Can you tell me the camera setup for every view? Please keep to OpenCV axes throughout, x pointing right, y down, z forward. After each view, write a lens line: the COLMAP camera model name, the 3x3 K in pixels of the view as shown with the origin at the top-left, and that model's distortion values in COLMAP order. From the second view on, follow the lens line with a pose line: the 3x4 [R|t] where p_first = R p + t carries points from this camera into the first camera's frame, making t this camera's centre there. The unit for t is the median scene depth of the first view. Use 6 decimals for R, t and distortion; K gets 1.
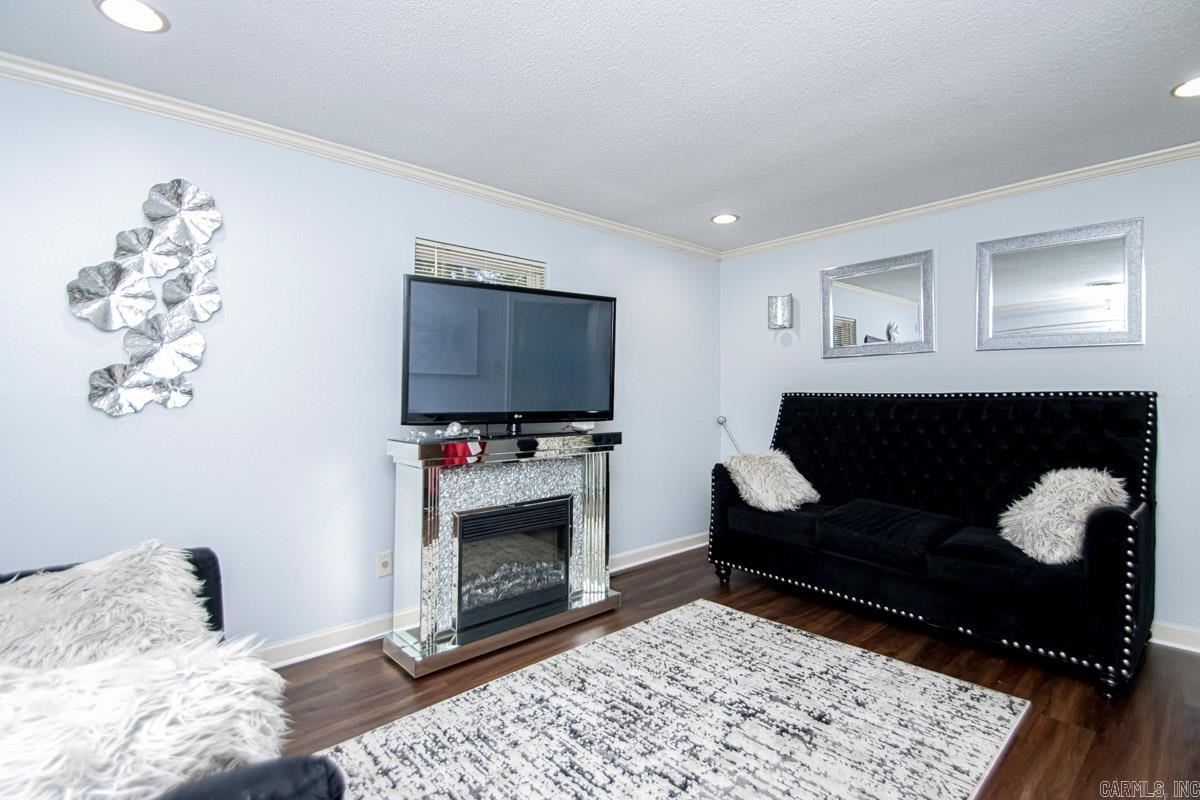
lens RADIAL K [[558.8, 0, 607.1], [0, 558.8, 401.1], [0, 0, 1]] dist [0.026642, -0.023663]
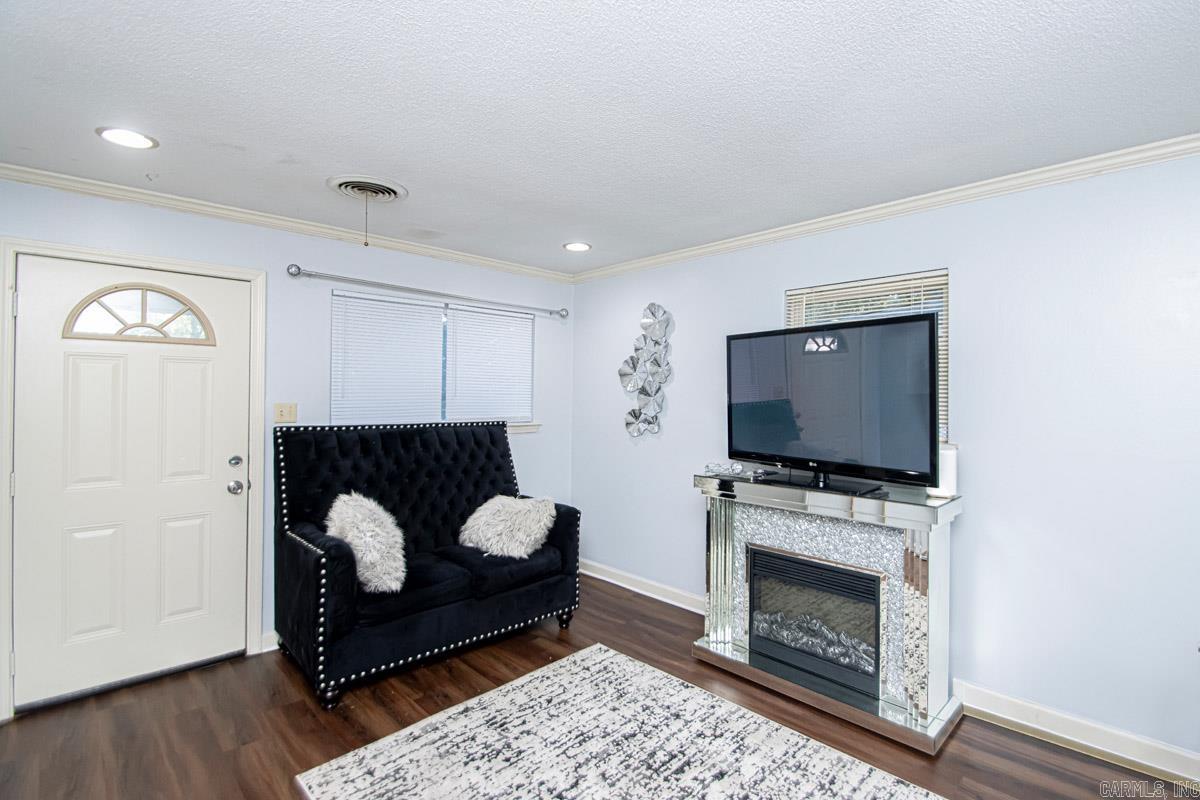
lens RADIAL K [[563.1, 0, 617.0], [0, 563.1, 401.1], [0, 0, 1]] dist [0.026747, -0.024469]
pose [[0.043215, 0.017950, -0.998905, 0.944240], [-0.004839, 0.999831, 0.017758, -0.116825], [0.999054, 0.004066, 0.043295, 0.768441]]
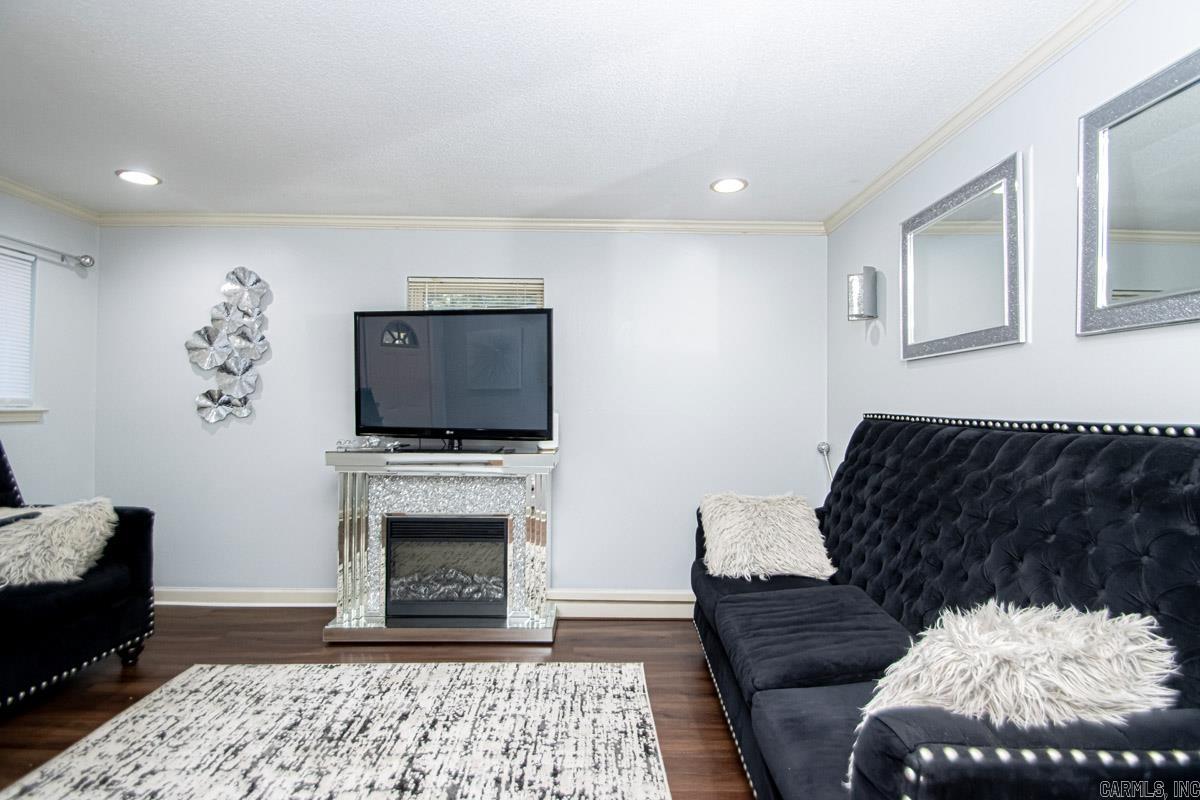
lens RADIAL K [[558.8, 0, 607.1], [0, 558.8, 401.1], [0, 0, 1]] dist [0.026642, -0.023663]
pose [[0.746257, 0.008587, -0.665603, 0.945304], [-0.013096, 0.999913, -0.001782, -0.042236], [0.665530, 0.010047, 0.746304, 0.487126]]
